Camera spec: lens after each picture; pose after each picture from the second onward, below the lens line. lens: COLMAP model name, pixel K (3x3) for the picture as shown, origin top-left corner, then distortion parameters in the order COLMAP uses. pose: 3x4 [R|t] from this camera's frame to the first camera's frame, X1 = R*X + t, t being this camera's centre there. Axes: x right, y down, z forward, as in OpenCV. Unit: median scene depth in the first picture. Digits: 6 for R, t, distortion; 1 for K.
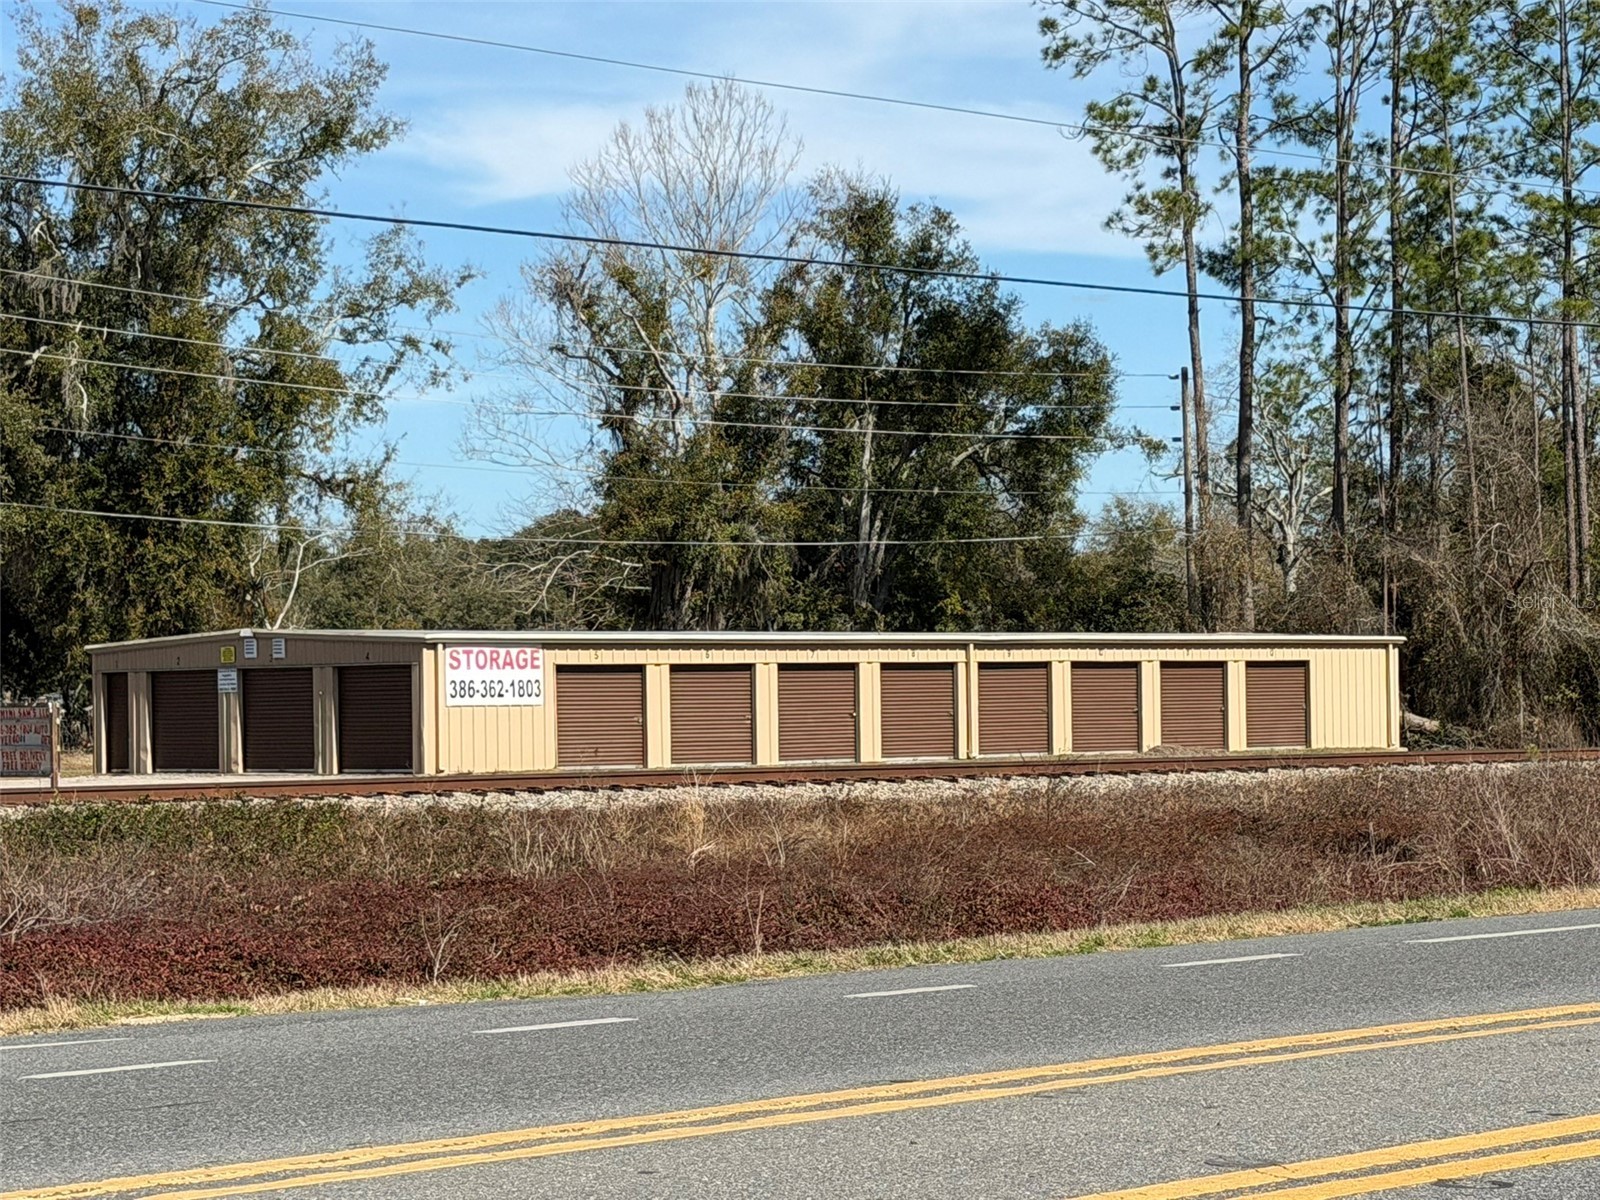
lens RADIAL K [[4062.7, 0, 801.9], [0, 4062.7, 649.0], [0, 0, 1]] dist [0.048392, -0.083500]
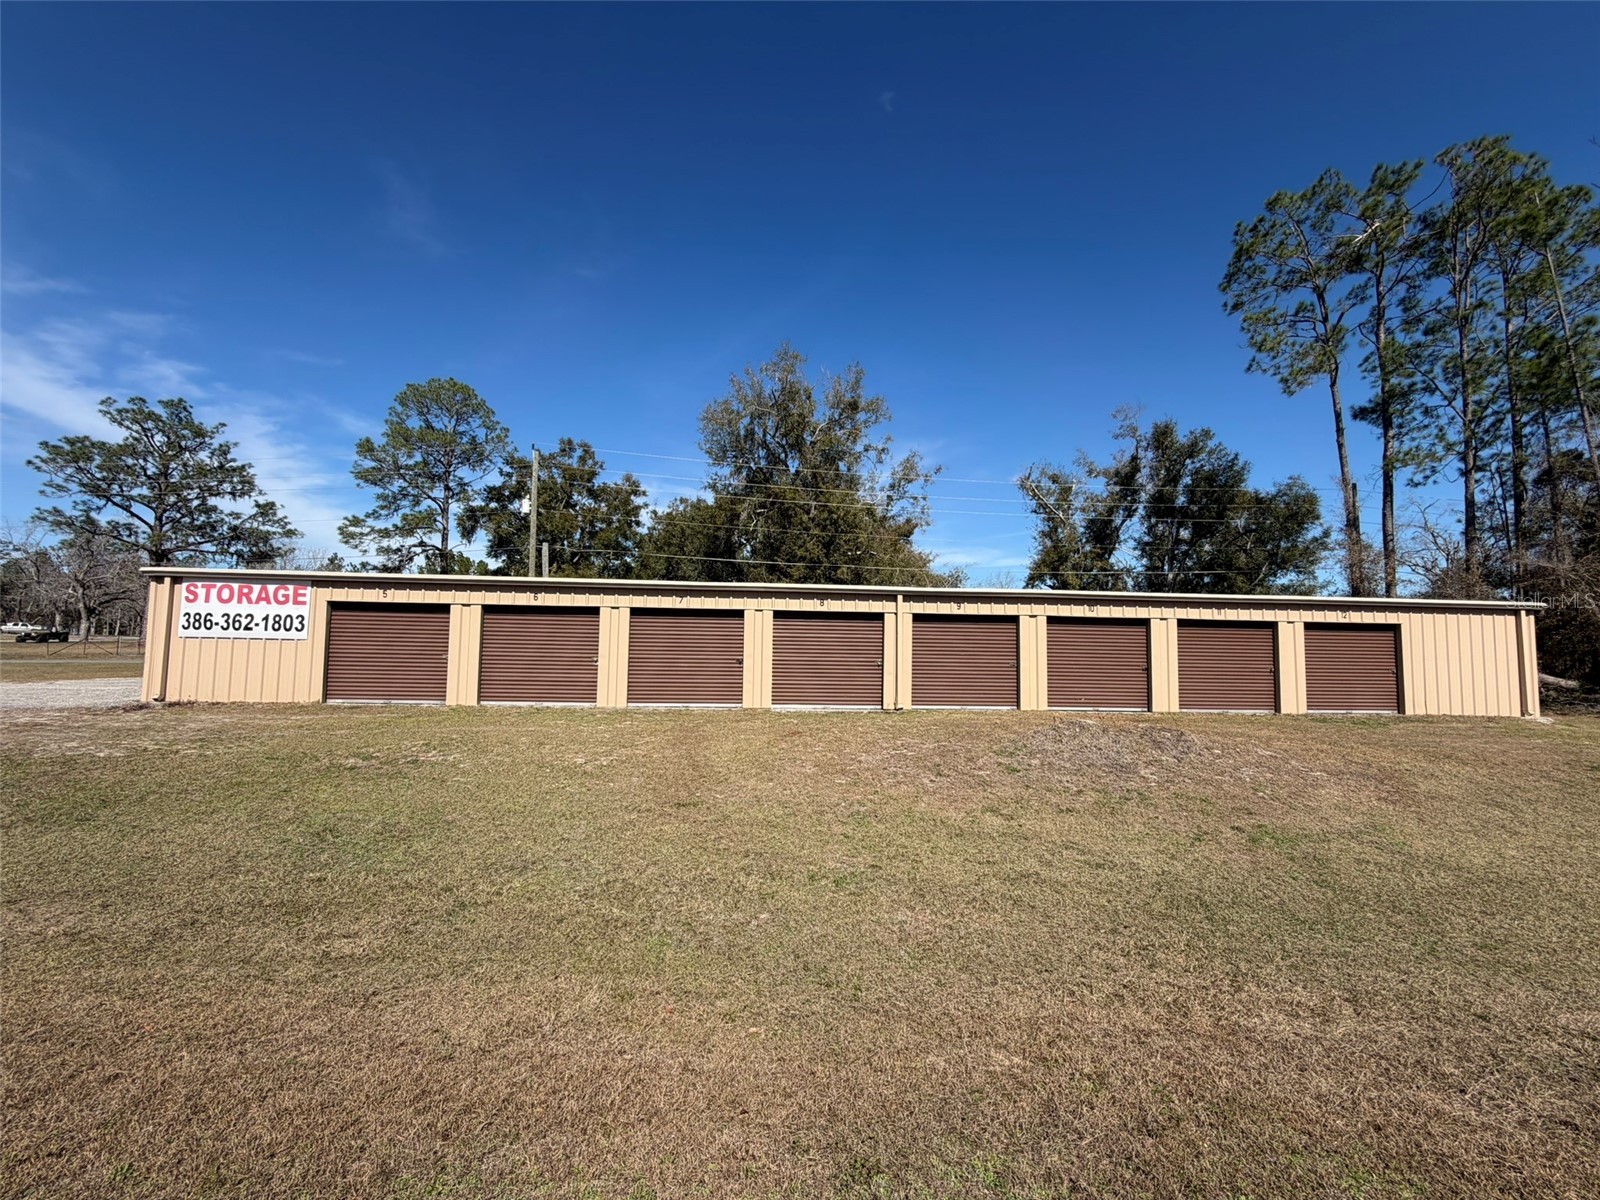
lens RADIAL K [[624.1, 0, 800.0], [0, 624.1, 600.0], [0, 0, 1]] dist [0.000127, 0.000316]
pose [[0.760354, -0.015267, -0.649329, 0.105893], [-0.020297, 0.998677, -0.047247, 0.006692], [0.649191, 0.049104, 0.759038, 0.742968]]
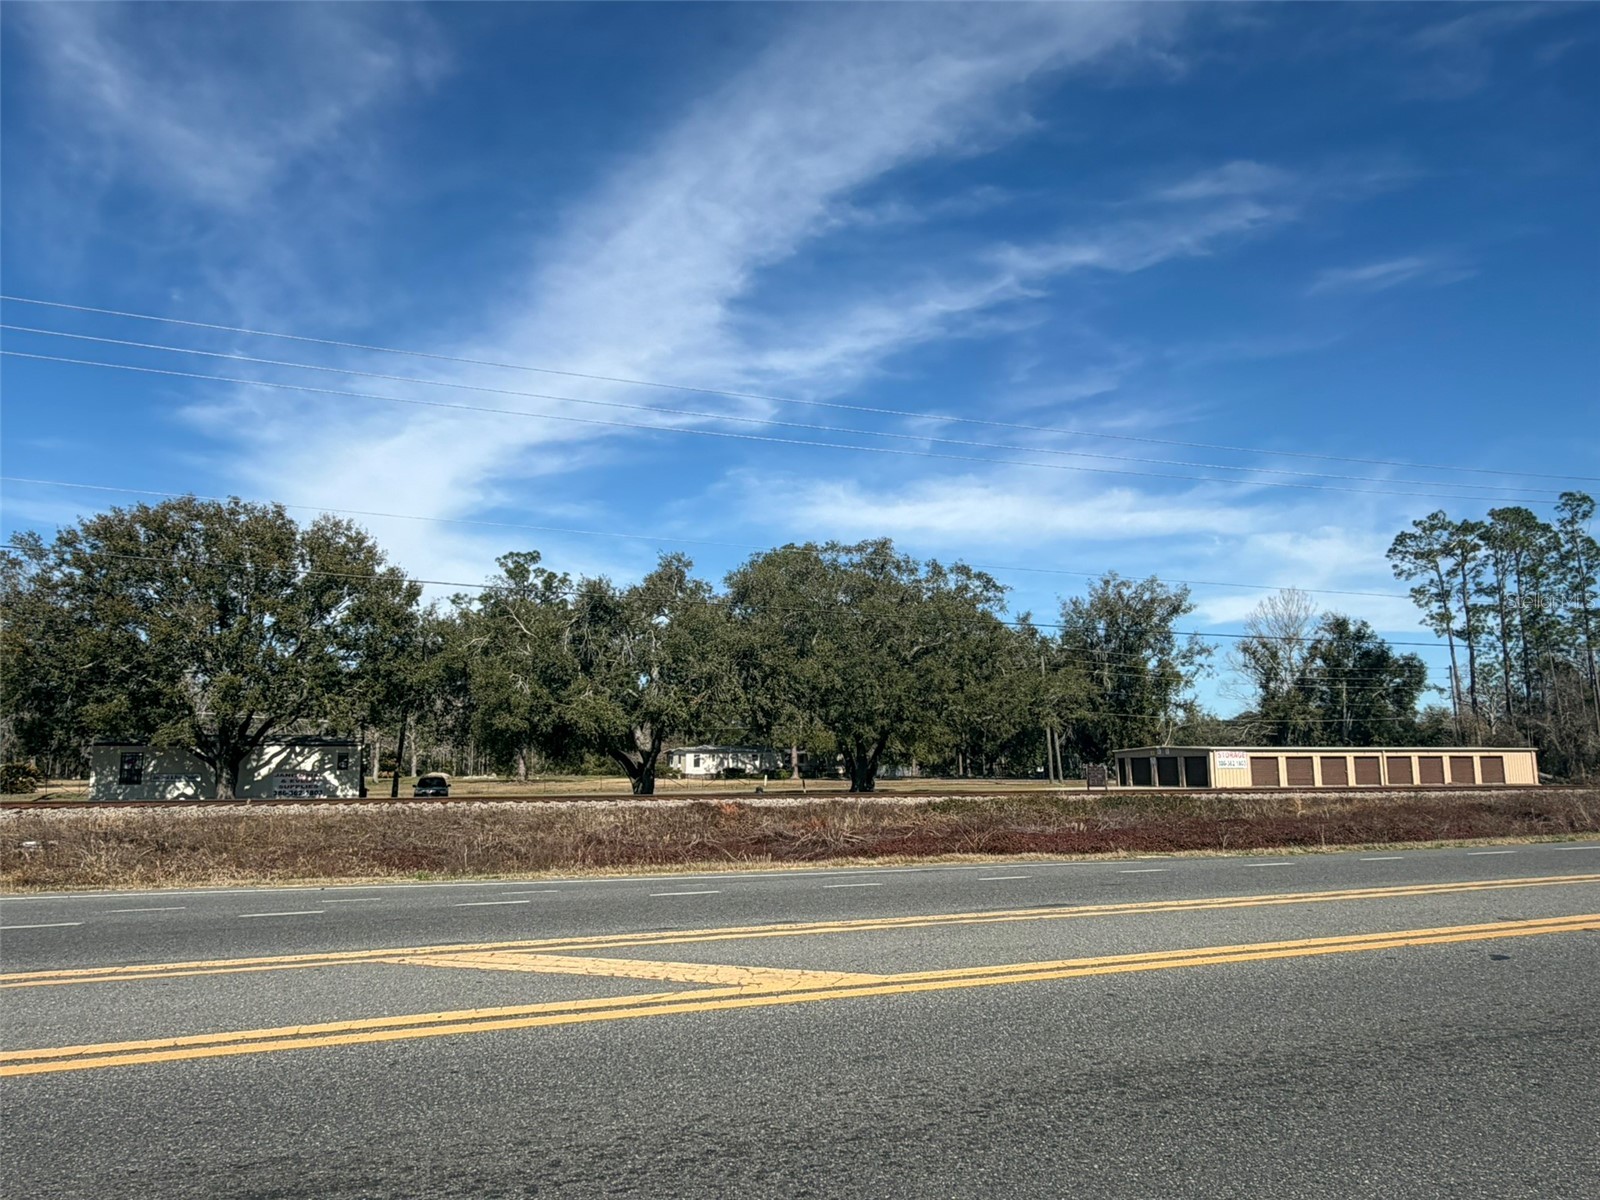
lens RADIAL K [[1071.8, 0, 800.0], [0, 1071.8, 600.0], [0, 0, 1]] dist [-0.012017, -0.001080]
pose [[0.899283, -0.057145, -0.433618, -0.001868], [-0.003733, 0.990389, -0.138262, -0.000707], [0.437351, 0.125955, 0.890426, -0.004402]]
